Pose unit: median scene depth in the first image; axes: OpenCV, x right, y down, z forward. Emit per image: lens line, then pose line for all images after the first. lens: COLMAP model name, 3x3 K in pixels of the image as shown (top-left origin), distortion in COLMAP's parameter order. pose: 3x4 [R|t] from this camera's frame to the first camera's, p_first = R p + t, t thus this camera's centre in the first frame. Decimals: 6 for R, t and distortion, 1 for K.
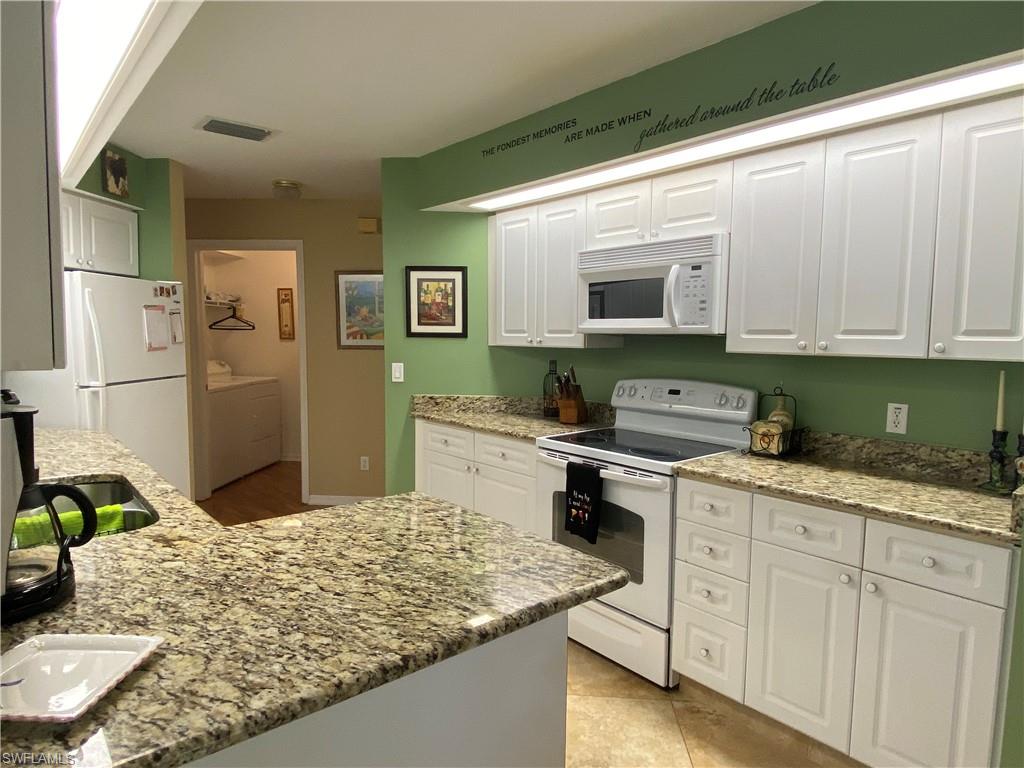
lens RADIAL K [[598.7, 0, 512.0], [0, 598.7, 384.0], [0, 0, 1]] dist [0.048144, -0.000150]
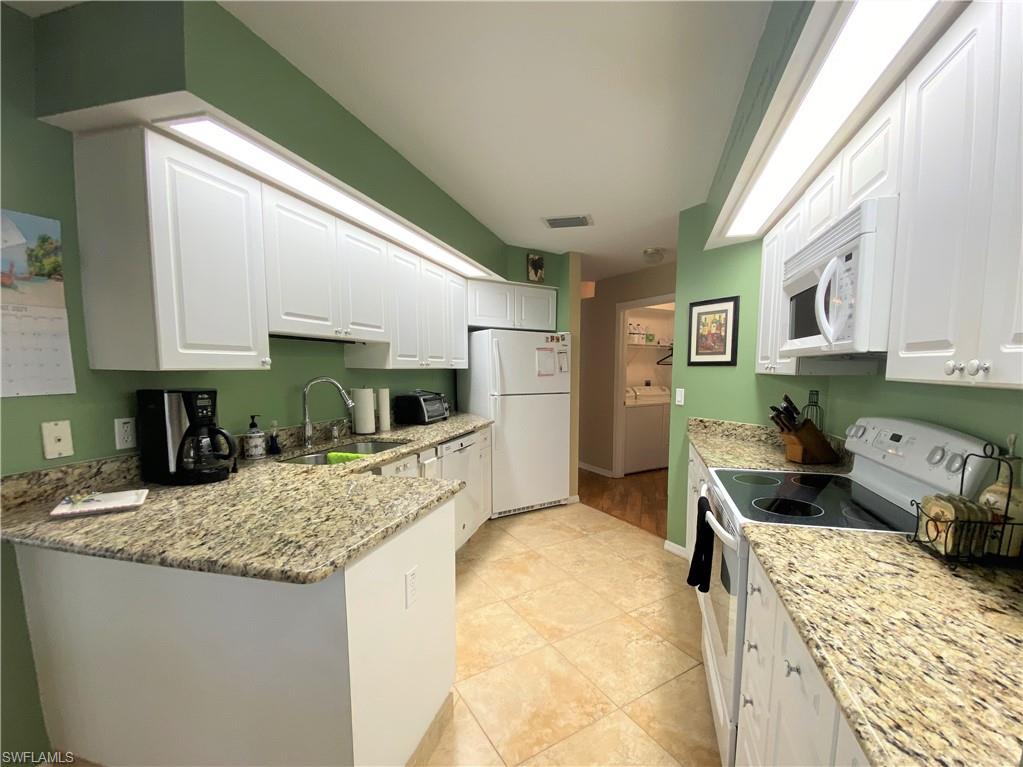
lens RADIAL K [[445.8, 0, 544.1], [0, 445.8, 412.1], [0, 0, 1]] dist [0.011263, -0.000340]
pose [[0.598139, 0.072804, -0.798078, 0.347753], [-0.063381, 0.997043, 0.043452, -0.010651], [0.798882, 0.024592, 0.600985, 0.281898]]
